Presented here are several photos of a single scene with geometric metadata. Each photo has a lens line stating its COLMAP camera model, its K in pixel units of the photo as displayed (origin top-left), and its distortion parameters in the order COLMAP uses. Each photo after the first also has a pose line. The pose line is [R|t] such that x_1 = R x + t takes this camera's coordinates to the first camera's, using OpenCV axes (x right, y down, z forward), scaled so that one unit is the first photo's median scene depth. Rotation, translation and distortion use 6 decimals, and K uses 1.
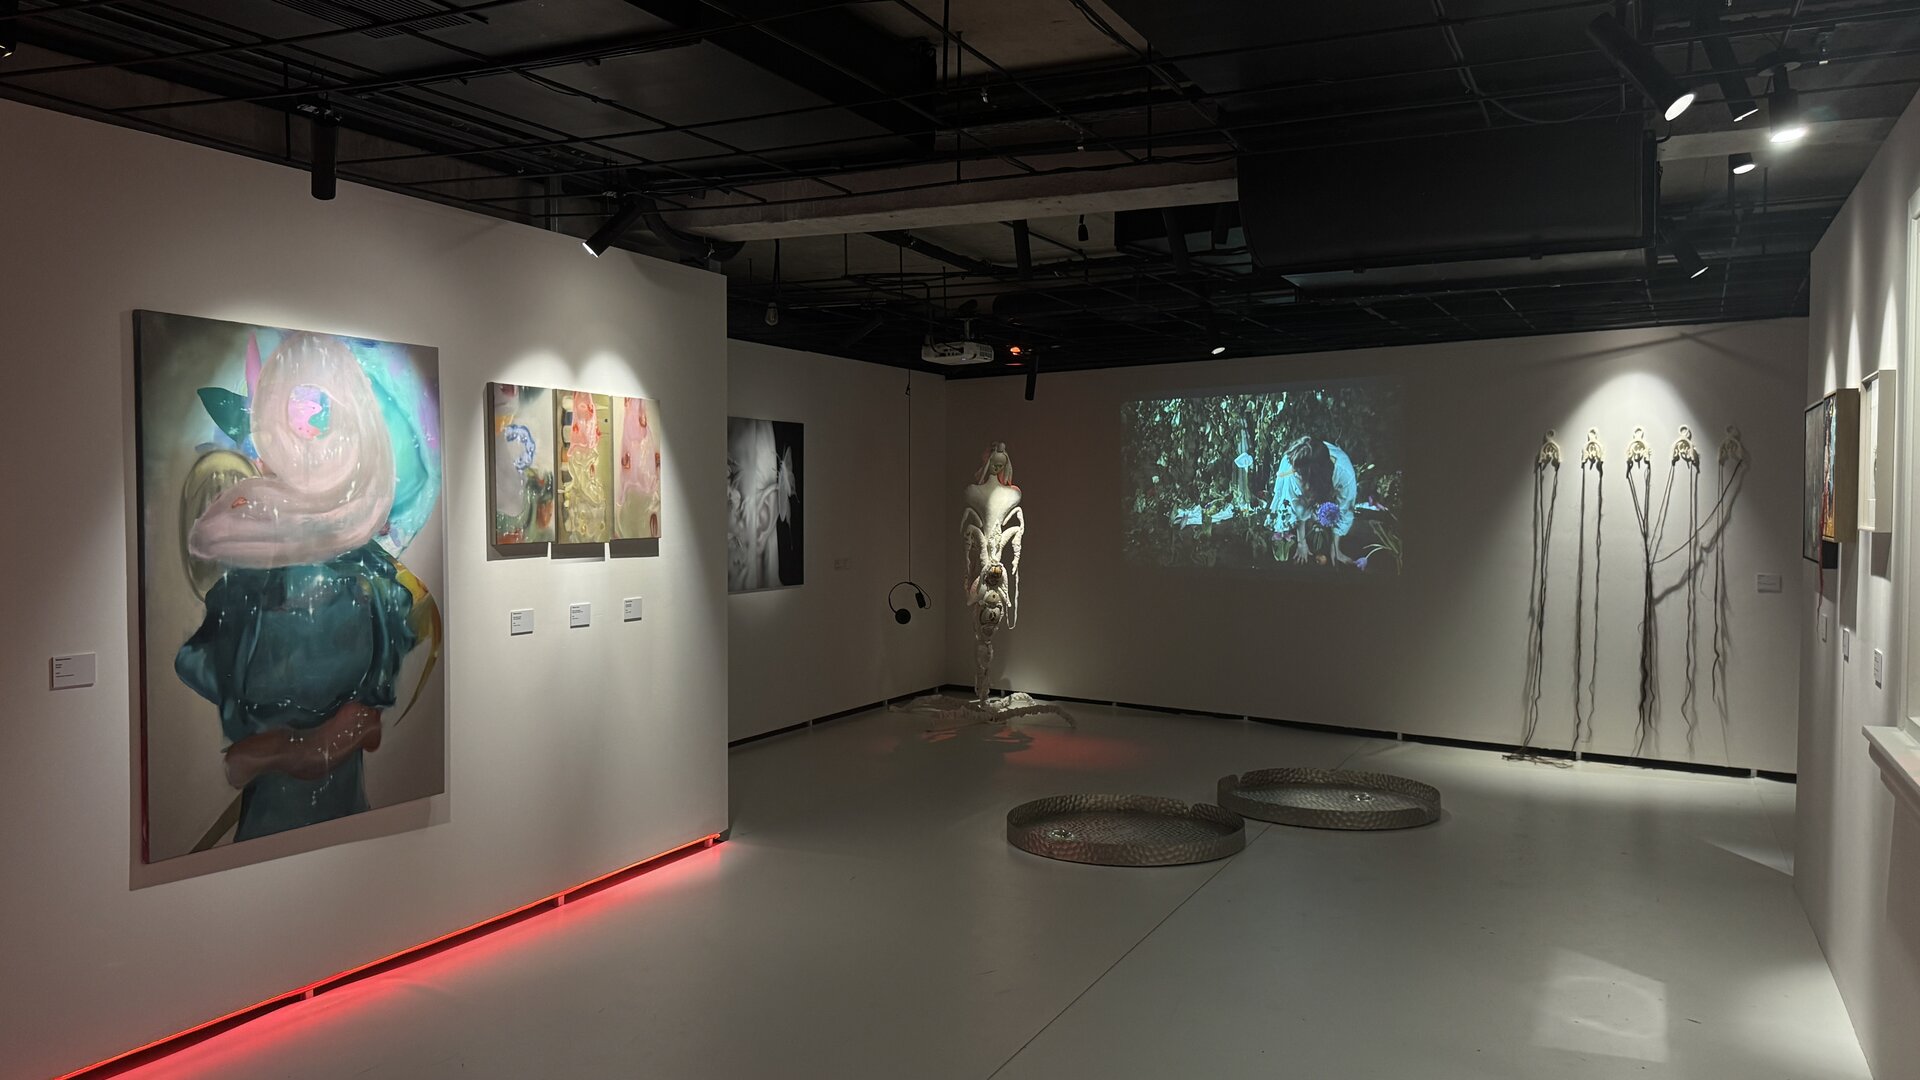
lens RADIAL K [[1410.5, 0, 957.1], [0, 1410.5, 532.1], [0, 0, 1]] dist [0.000168, -0.007740]
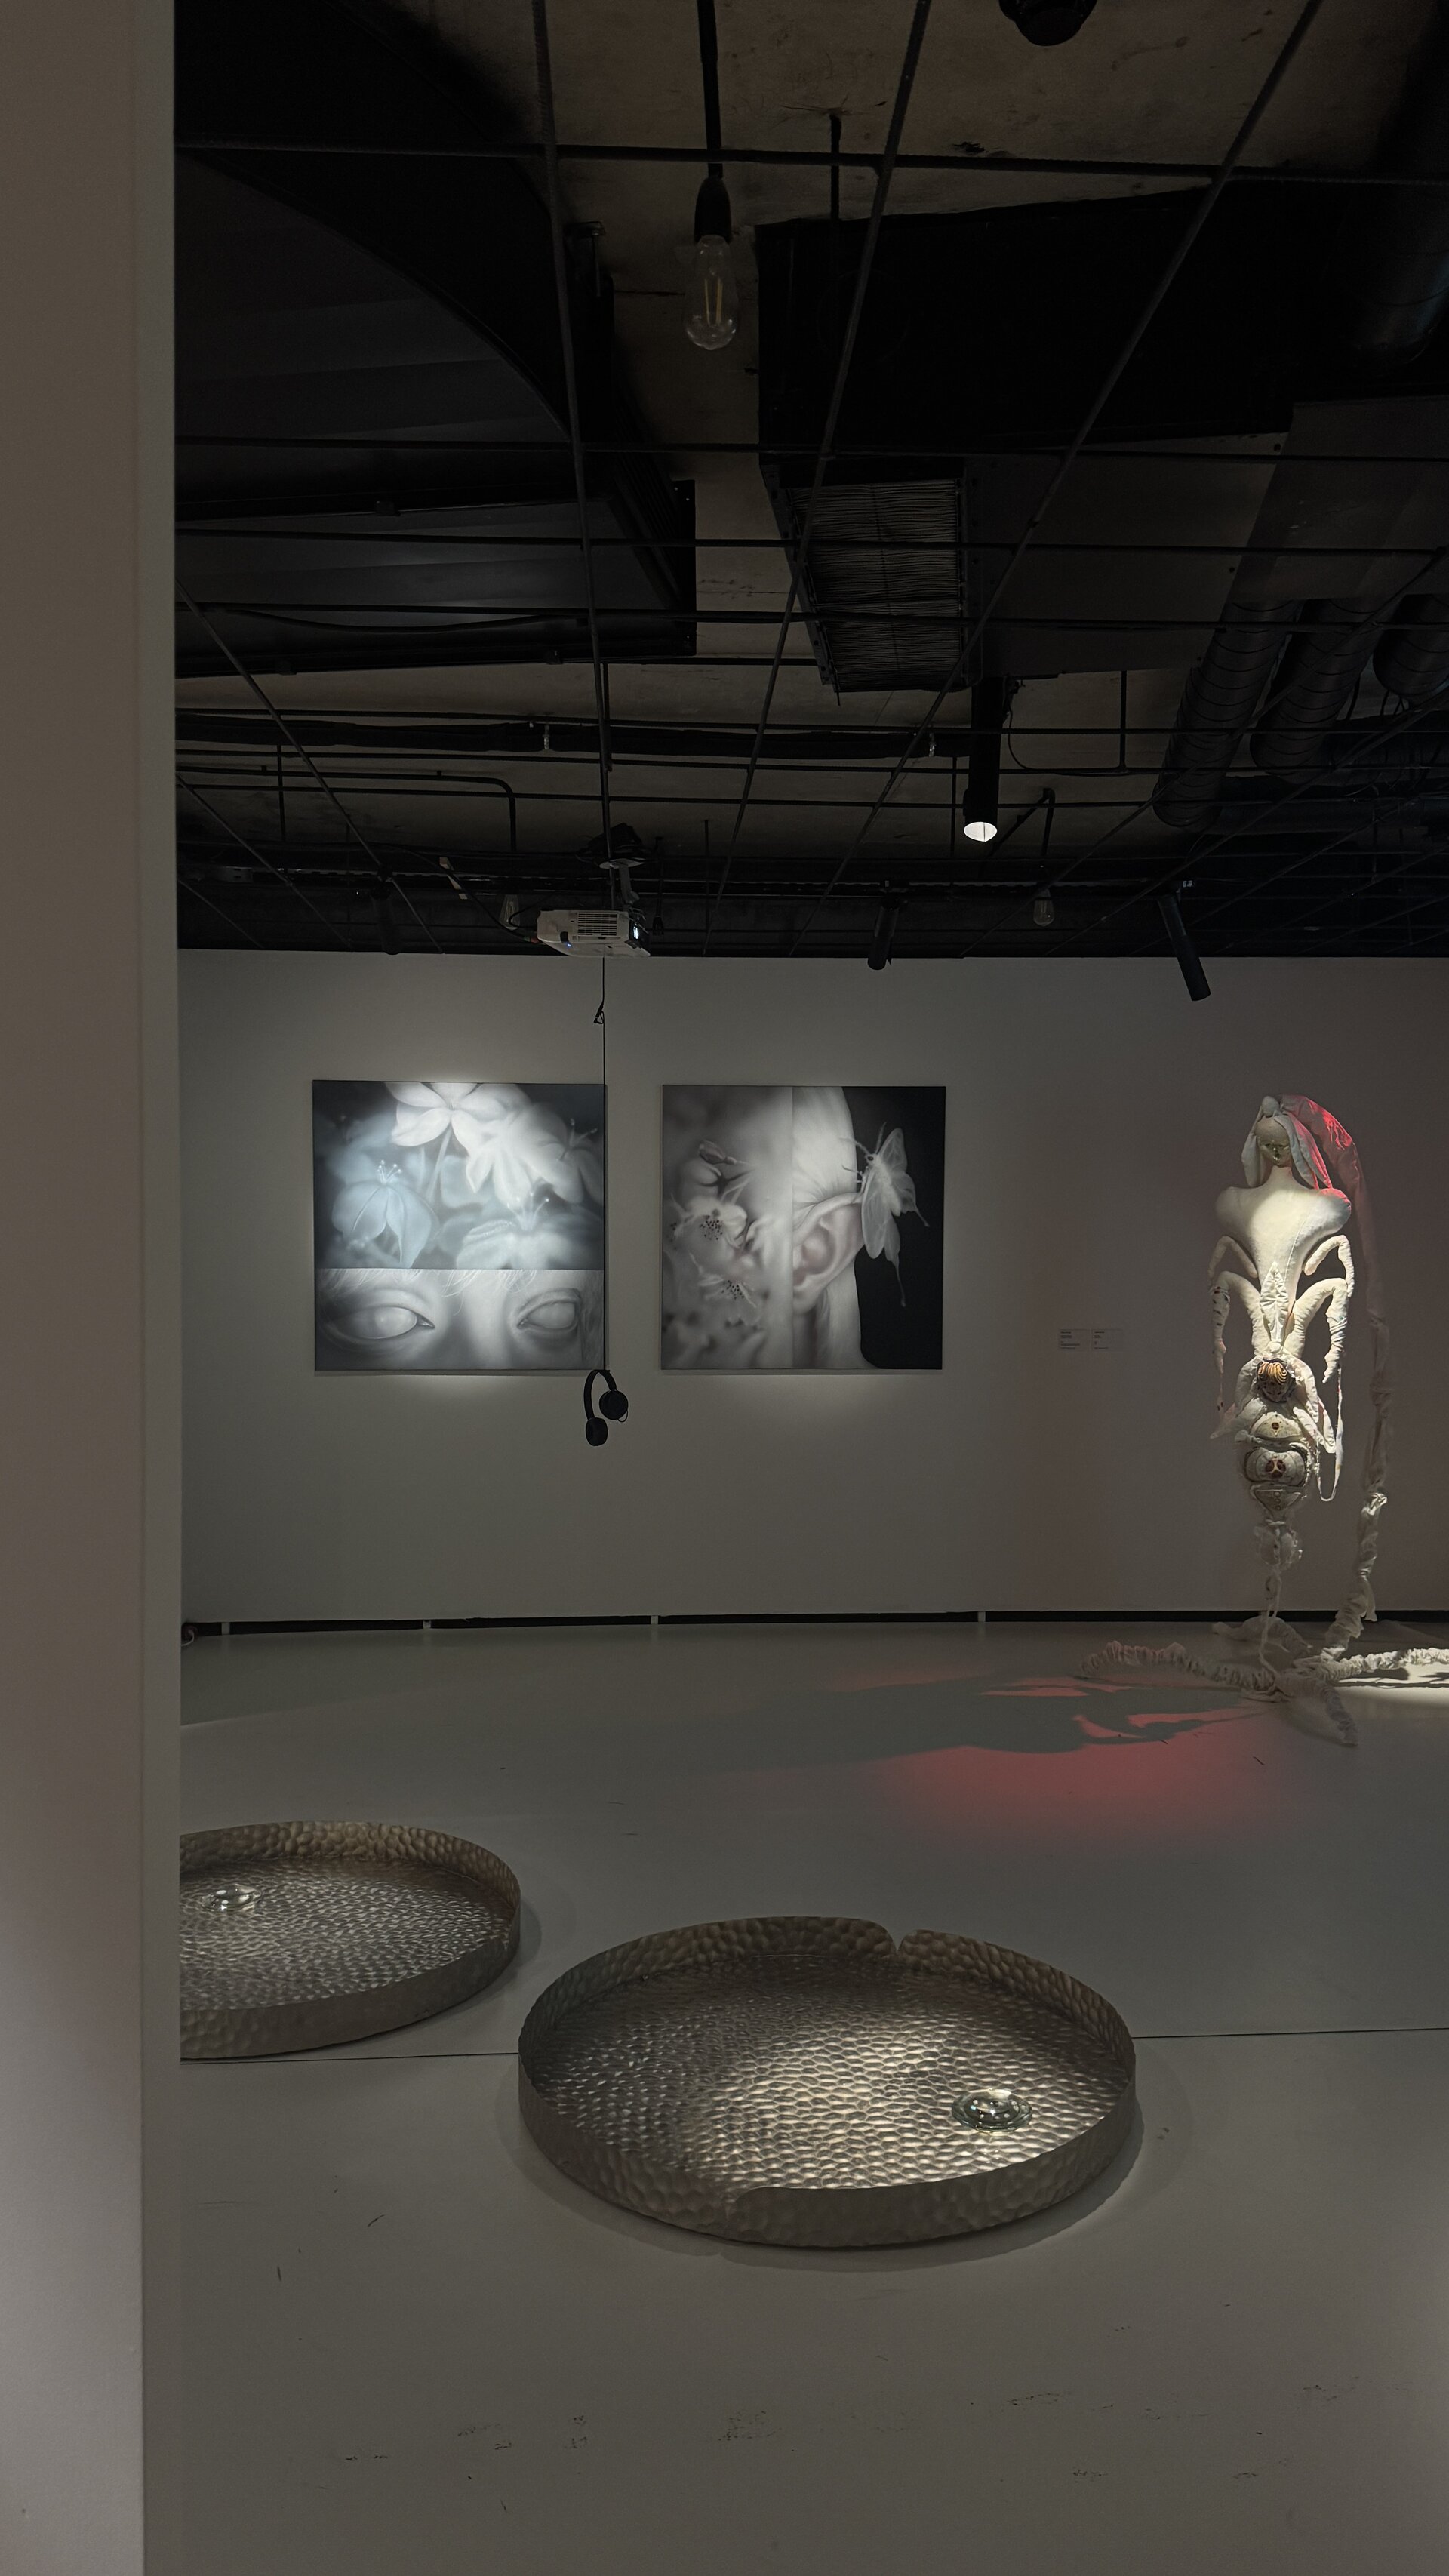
lens RADIAL K [[1801.7, 0, 725.5], [0, 1801.7, 1299.5], [0, 0, 1]] dist [0.089442, -0.003852]
pose [[0.474171, 0.037352, -0.879640, 0.500887], [-0.020764, 0.999296, 0.031240, -0.012328], [0.880188, 0.003452, 0.474612, 0.590953]]
